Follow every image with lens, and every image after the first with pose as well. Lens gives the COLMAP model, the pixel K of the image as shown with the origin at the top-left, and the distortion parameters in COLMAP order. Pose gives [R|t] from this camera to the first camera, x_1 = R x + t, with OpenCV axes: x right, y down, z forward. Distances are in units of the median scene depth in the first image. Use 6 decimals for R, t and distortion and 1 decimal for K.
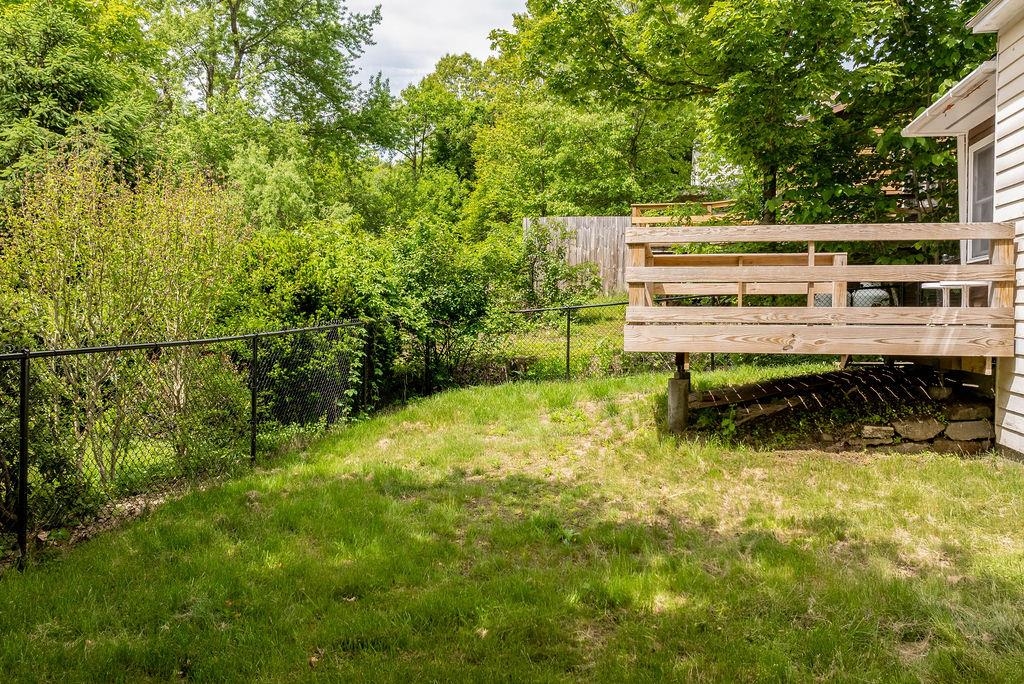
lens RADIAL K [[787.5, 0, 512.0], [0, 787.5, 342.0], [0, 0, 1]] dist [-0.000731, -0.005297]
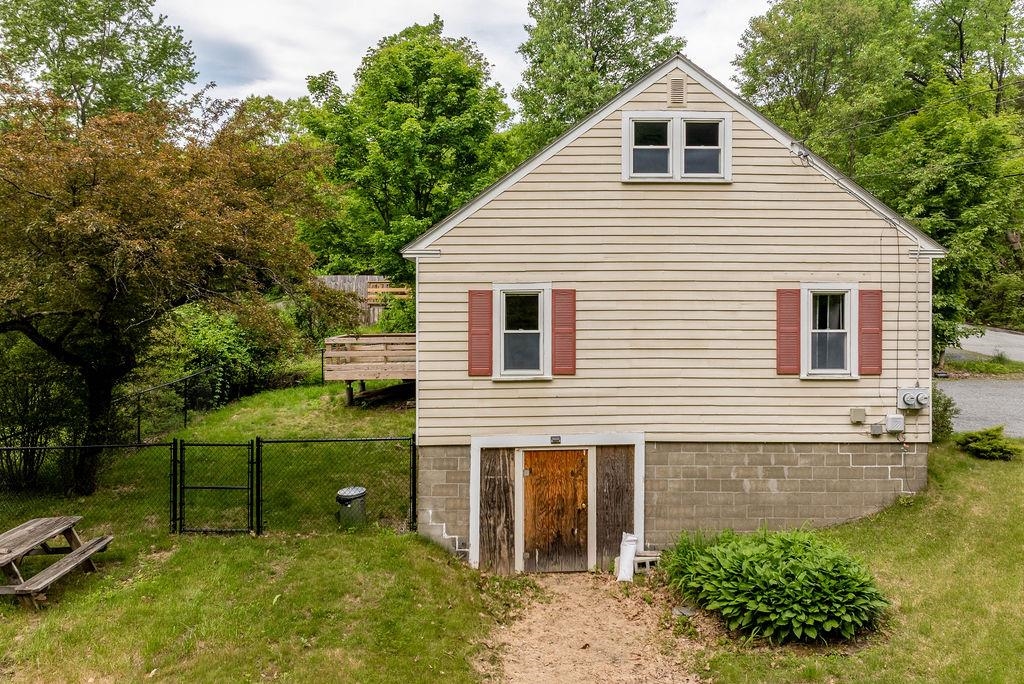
lens RADIAL K [[731.6, 0, 512.0], [0, 731.6, 342.0], [0, 0, 1]] dist [0.005607, 0.000411]
pose [[0.967750, -0.018822, 0.251210, 0.085121], [0.014611, 0.999720, 0.018618, -0.109390], [-0.251490, -0.014348, 0.967753, -1.146834]]
